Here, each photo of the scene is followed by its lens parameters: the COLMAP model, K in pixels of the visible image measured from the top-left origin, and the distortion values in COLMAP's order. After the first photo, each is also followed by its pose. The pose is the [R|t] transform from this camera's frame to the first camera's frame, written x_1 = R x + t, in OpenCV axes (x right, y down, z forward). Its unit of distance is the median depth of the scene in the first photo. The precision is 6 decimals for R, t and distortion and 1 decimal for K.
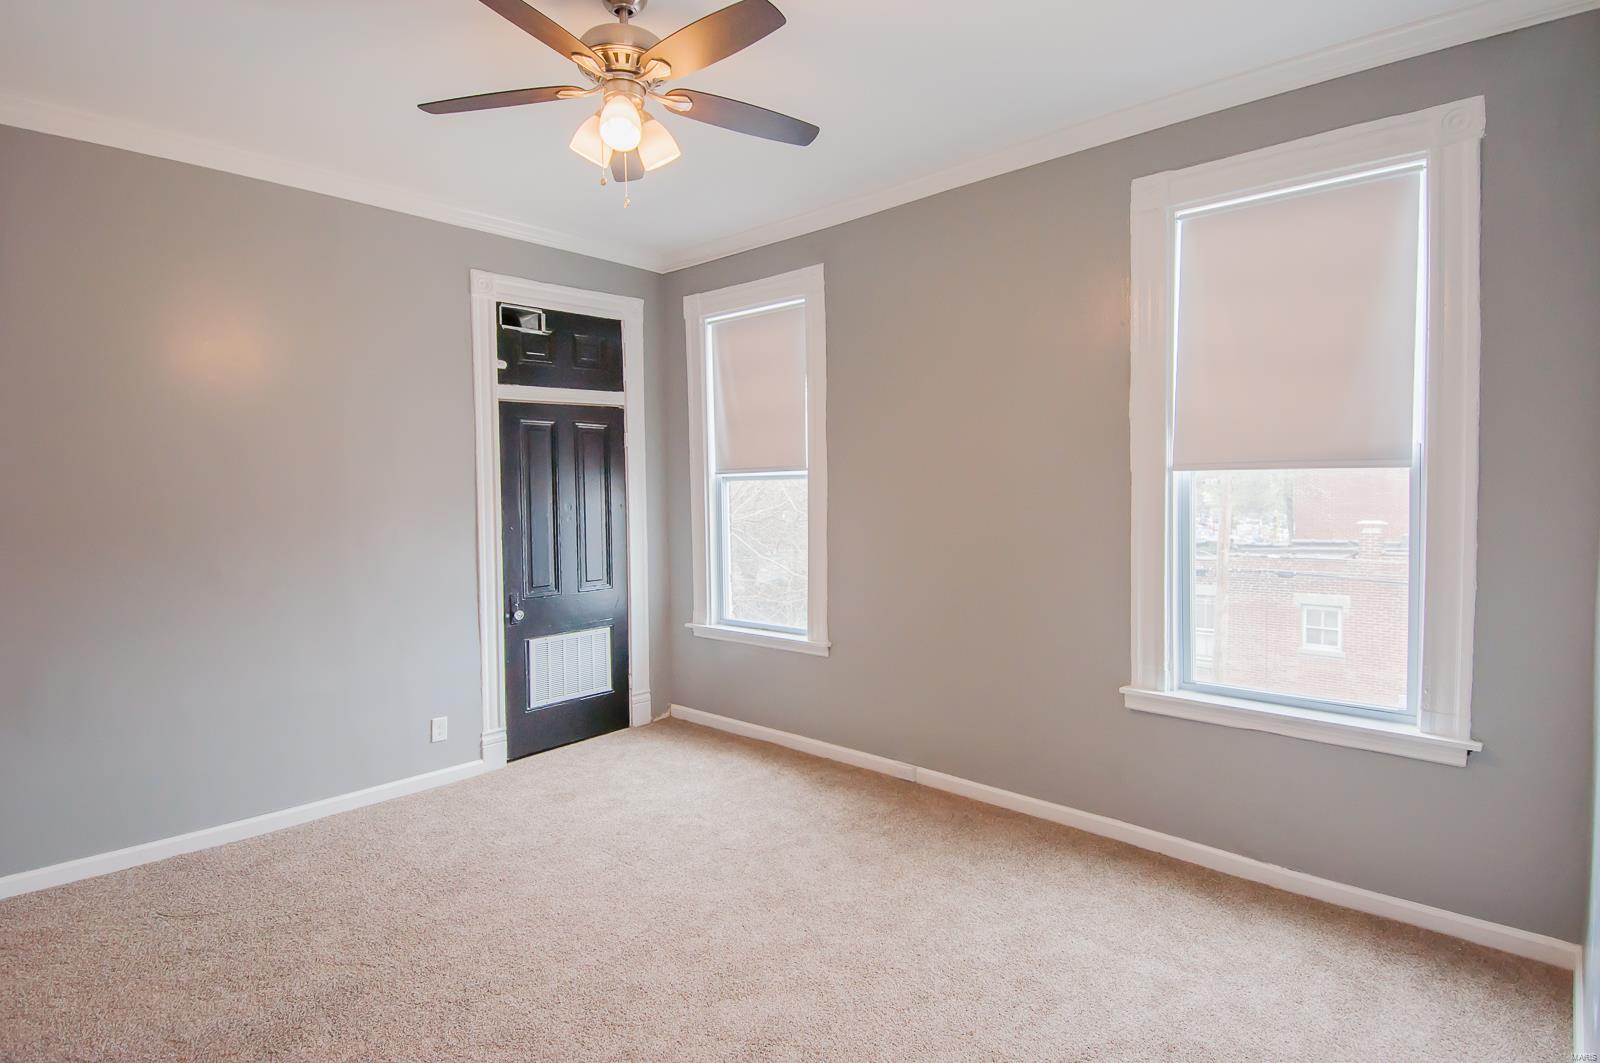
lens RADIAL K [[832.4, 0, 825.3], [0, 832.4, 531.3], [0, 0, 1]] dist [0.040639, -0.046016]
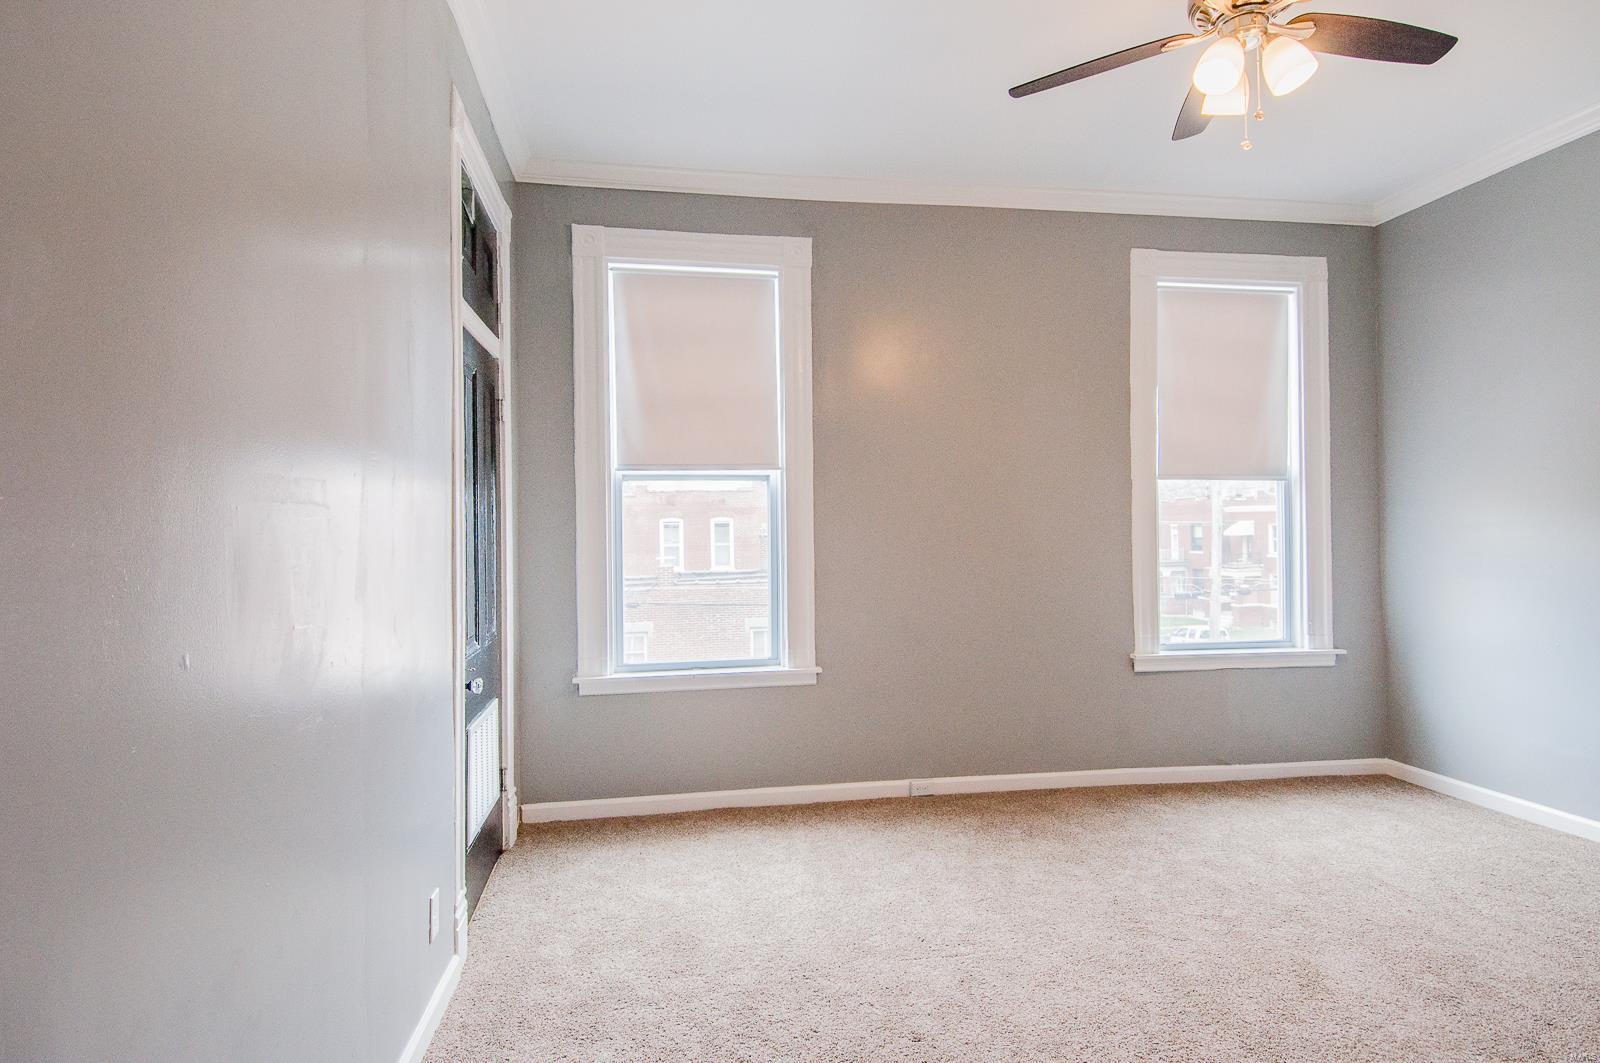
lens RADIAL K [[832.4, 0, 811.0], [0, 832.4, 536.2], [0, 0, 1]] dist [0.040639, -0.046016]
pose [[0.631049, -0.002054, 0.775741, -0.692542], [0.043004, 0.998551, -0.032339, 0.025099], [-0.774550, 0.053768, 0.630223, 0.456913]]
